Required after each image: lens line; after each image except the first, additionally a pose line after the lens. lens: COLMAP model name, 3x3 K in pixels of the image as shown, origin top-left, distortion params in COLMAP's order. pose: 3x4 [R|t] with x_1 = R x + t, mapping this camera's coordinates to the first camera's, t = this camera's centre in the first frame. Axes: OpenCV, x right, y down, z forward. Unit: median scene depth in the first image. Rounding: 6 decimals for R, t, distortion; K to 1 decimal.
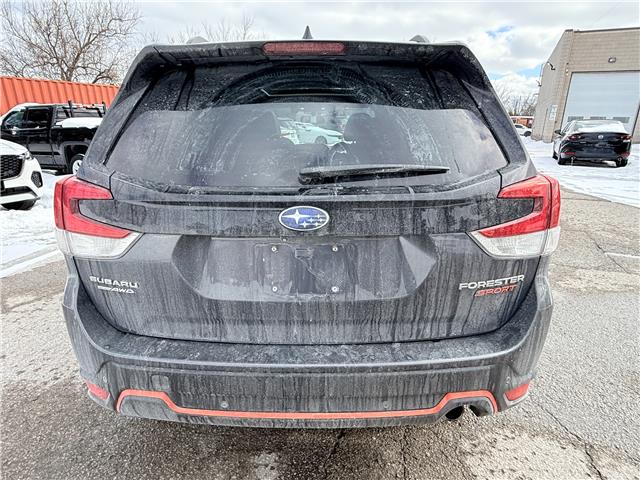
lens RADIAL K [[366.1, 0, 312.5], [0, 366.1, 239.6], [0, 0, 1]] dist [0.001924, 0.000369]
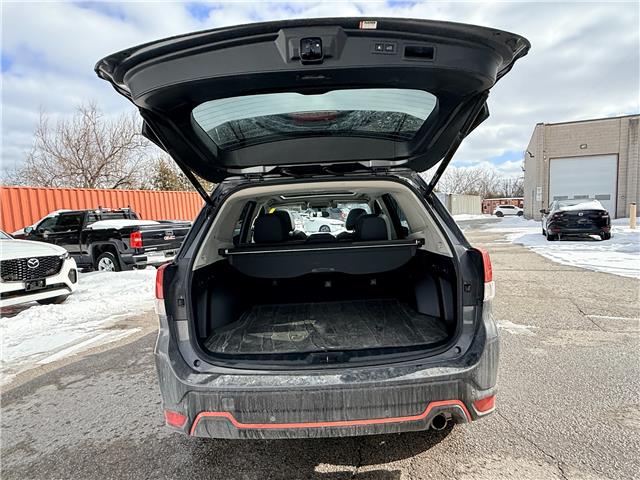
lens RADIAL K [[364.7, 0, 318.8], [0, 364.7, 249.8], [0, 0, 1]] dist [0.000929, 0.000230]
pose [[0.998835, -0.048076, 0.004255, -0.007732], [0.047920, 0.977335, -0.206205, 0.022553], [0.005755, 0.206169, 0.978499, -0.099389]]
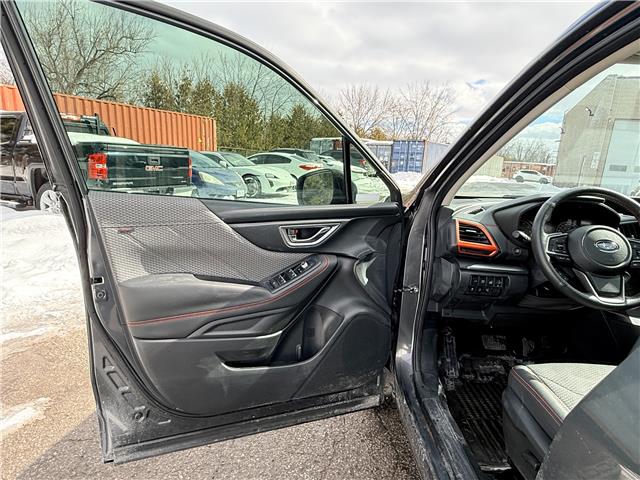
lens RADIAL K [[377.7, 0, 318.5], [0, 377.7, 242.8], [0, 0, 1]] dist [0.002117, 0.000714]
pose [[0.998798, 0.047372, 0.012619, -0.207790], [-0.046051, 0.994886, -0.089895, -0.117689], [-0.016812, 0.089205, 0.995871, 0.442198]]
